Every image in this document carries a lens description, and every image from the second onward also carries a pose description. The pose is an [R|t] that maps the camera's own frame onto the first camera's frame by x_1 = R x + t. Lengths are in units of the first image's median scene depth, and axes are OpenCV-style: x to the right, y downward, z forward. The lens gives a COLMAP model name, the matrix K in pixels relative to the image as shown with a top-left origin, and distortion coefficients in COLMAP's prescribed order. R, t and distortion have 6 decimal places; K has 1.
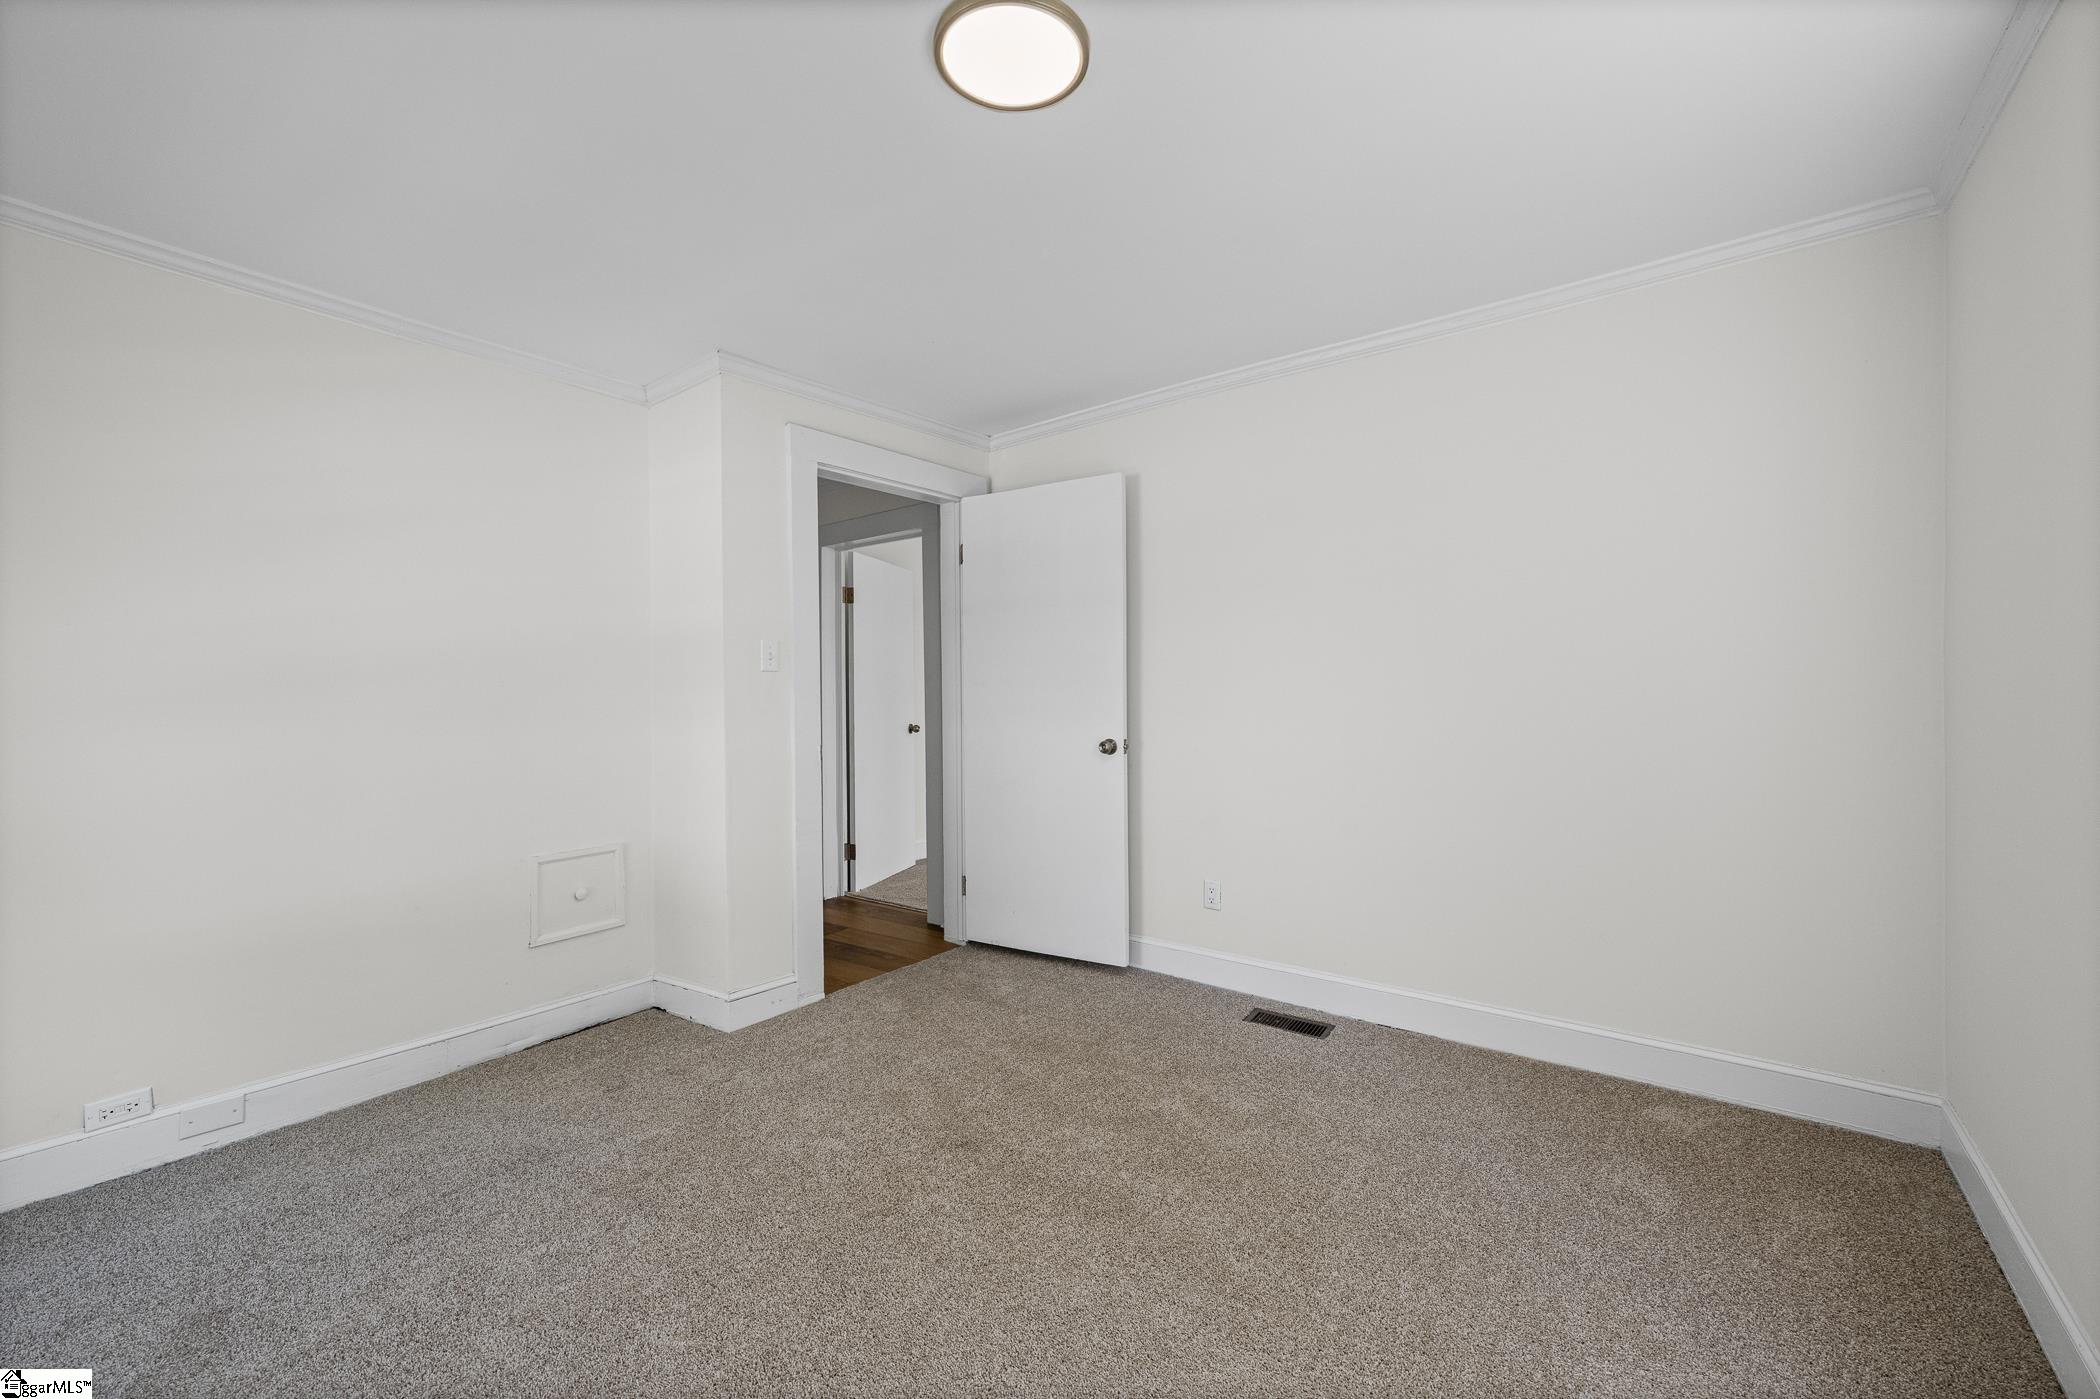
lens RADIAL K [[834.3, 0, 1058.0], [0, 834.3, 697.9], [0, 0, 1]] dist [-0.007723, -0.000397]
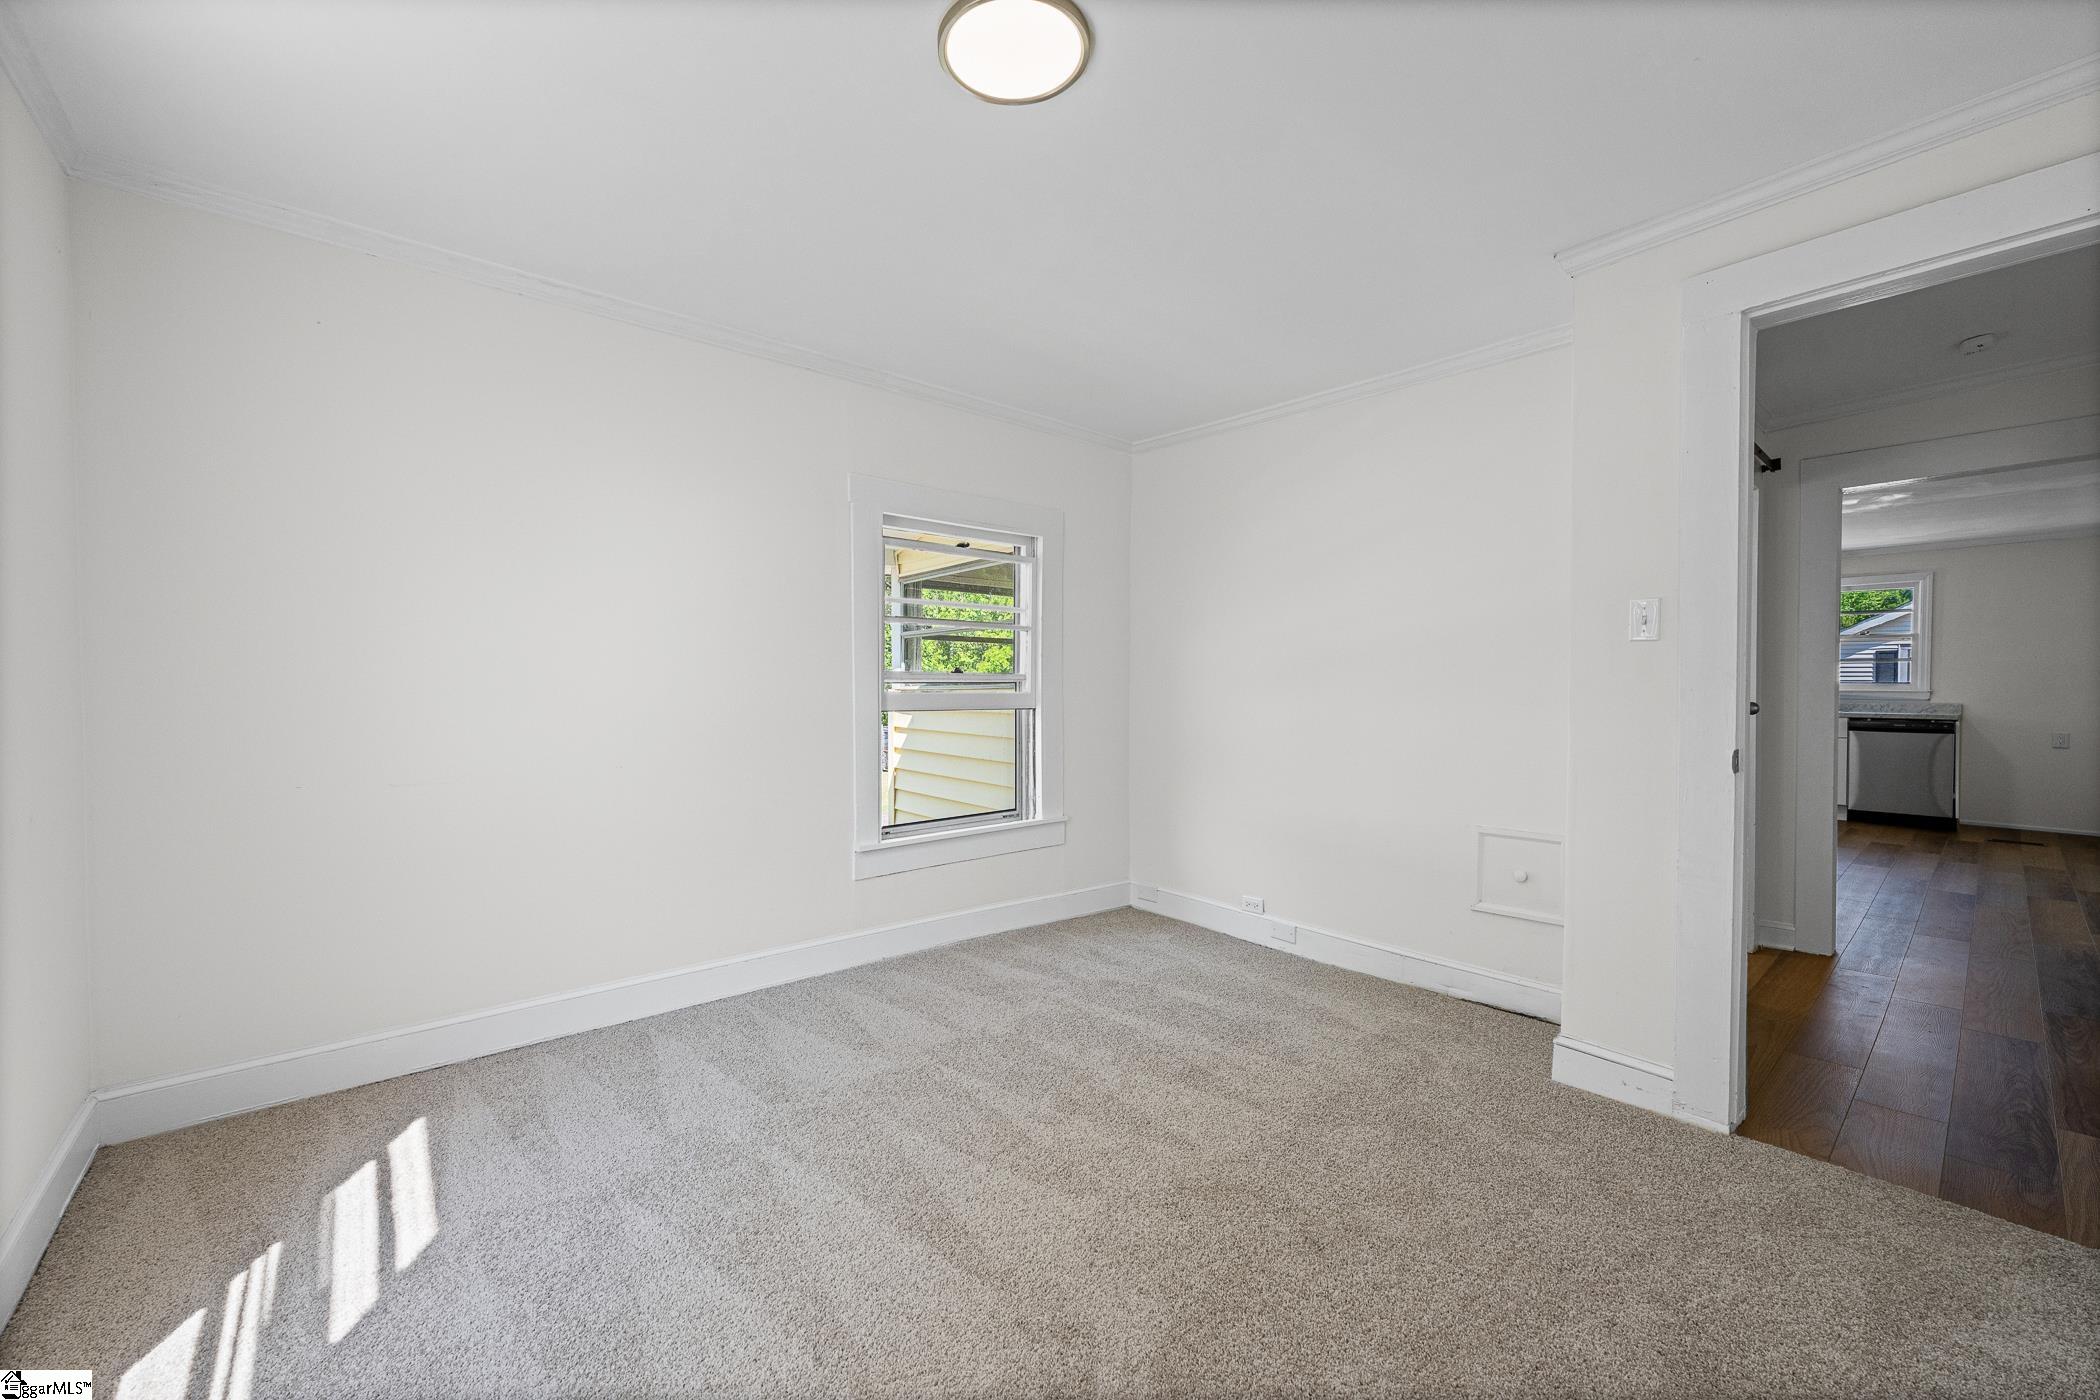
lens RADIAL K [[834.3, 0, 1042.0], [0, 834.3, 685.7], [0, 0, 1]] dist [-0.007723, -0.000397]
pose [[-0.194966, 0.024235, -0.980511, 0.516302], [-0.003865, 0.999668, 0.025477, -0.014135], [0.980802, 0.008757, -0.194807, 0.655511]]
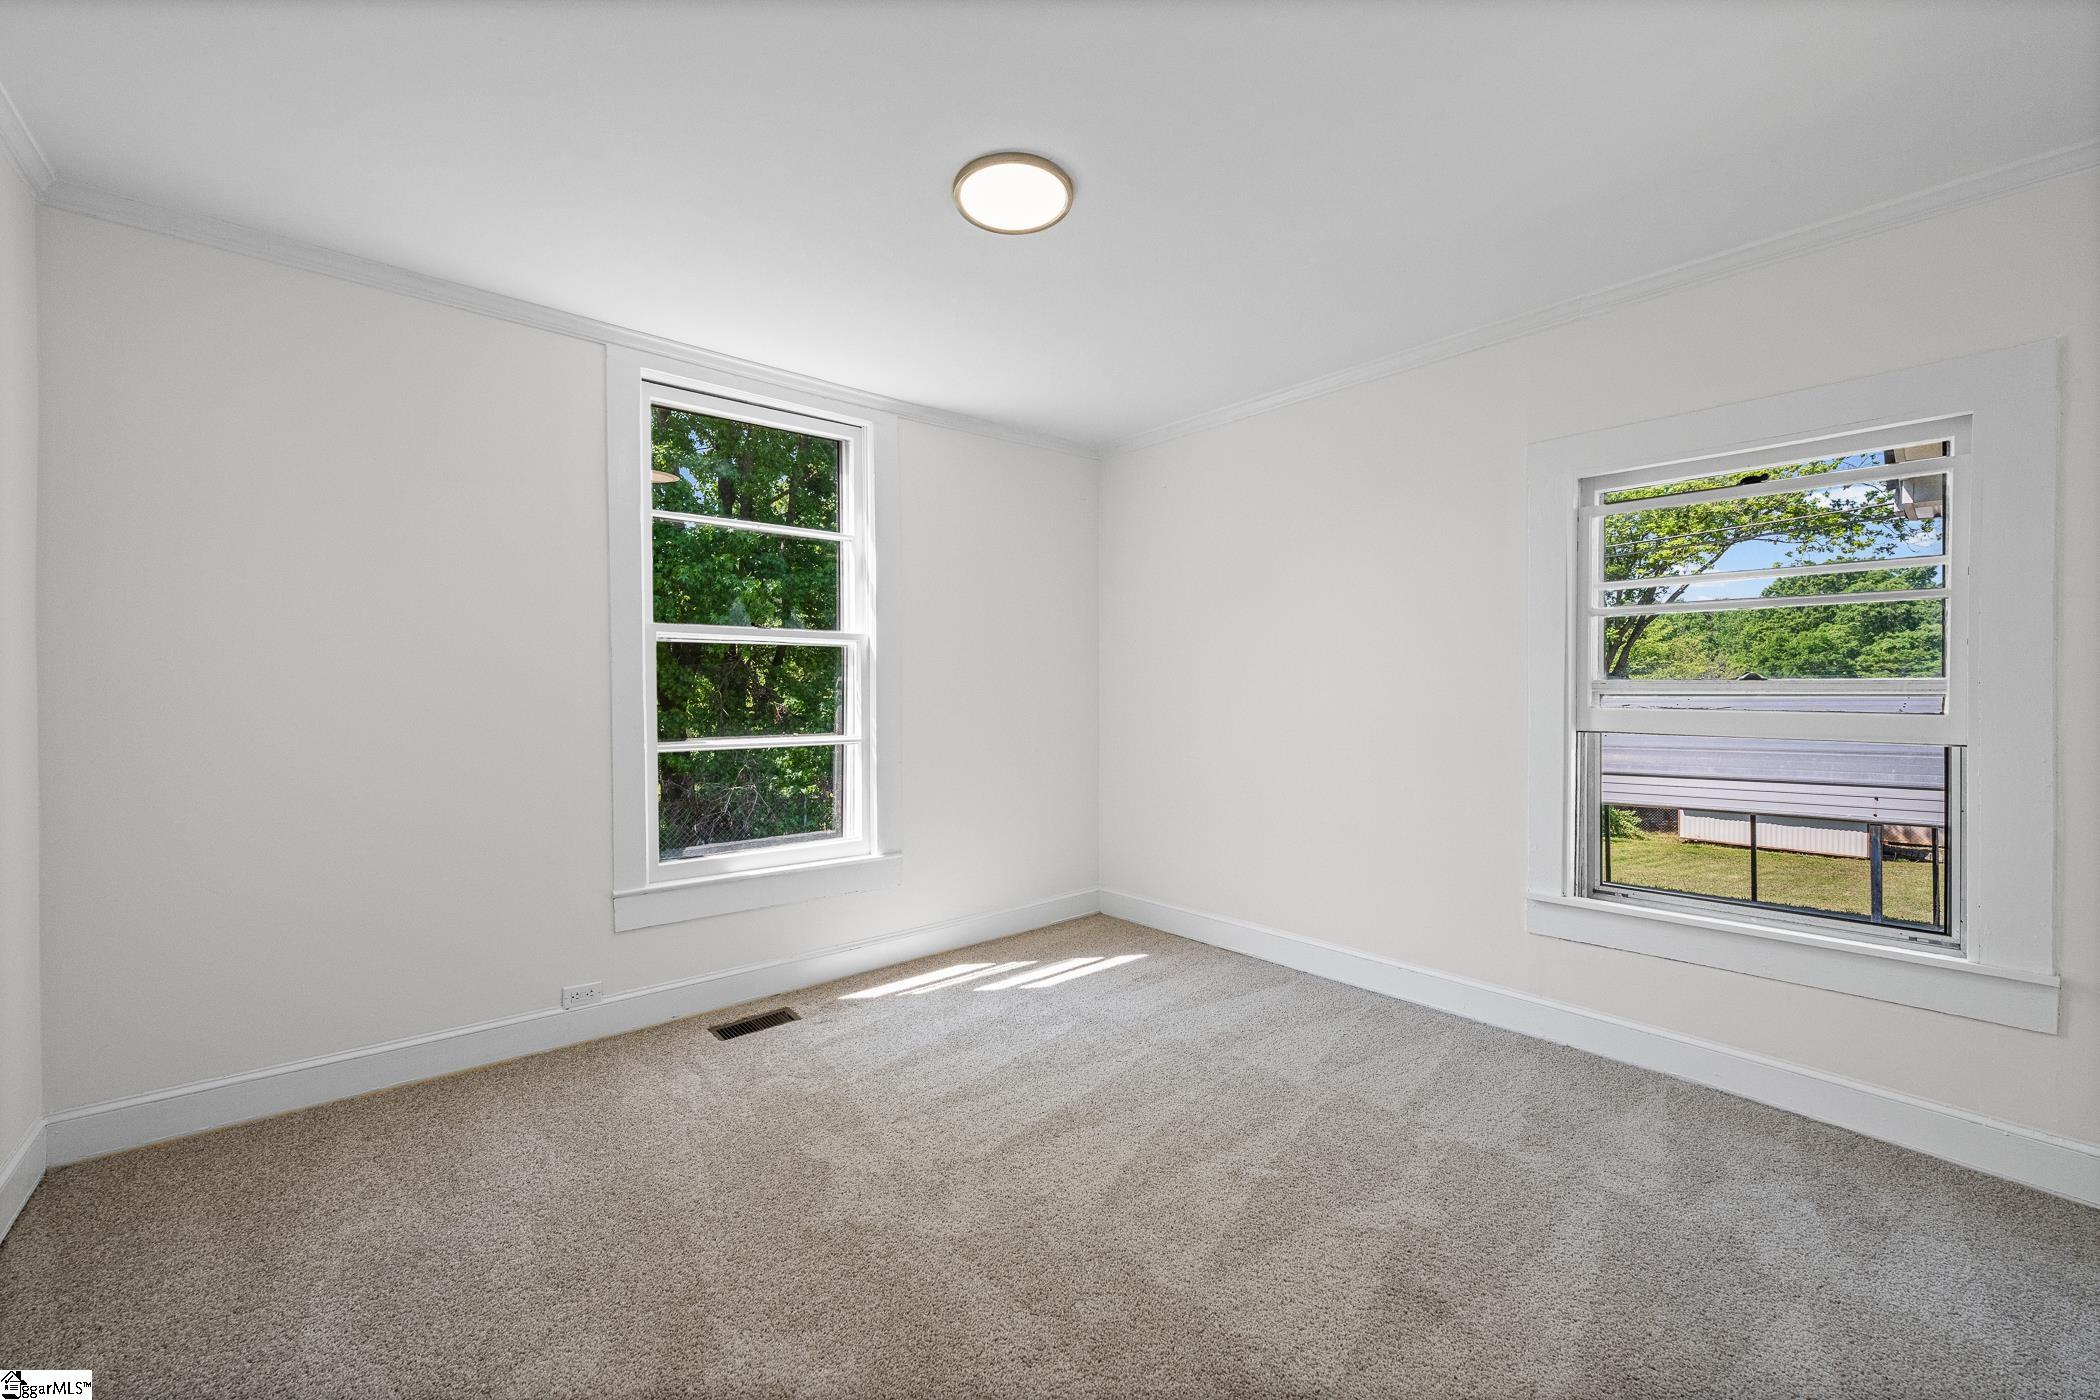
lens RADIAL K [[834.3, 0, 1053.8], [0, 834.3, 701.8], [0, 0, 1]] dist [-0.007723, -0.000397]
pose [[-0.982926, 0.013264, 0.183524, -0.188421], [0.016091, 0.999774, 0.013922, -0.001040], [-0.183298, 0.016638, -0.982917, 1.202427]]
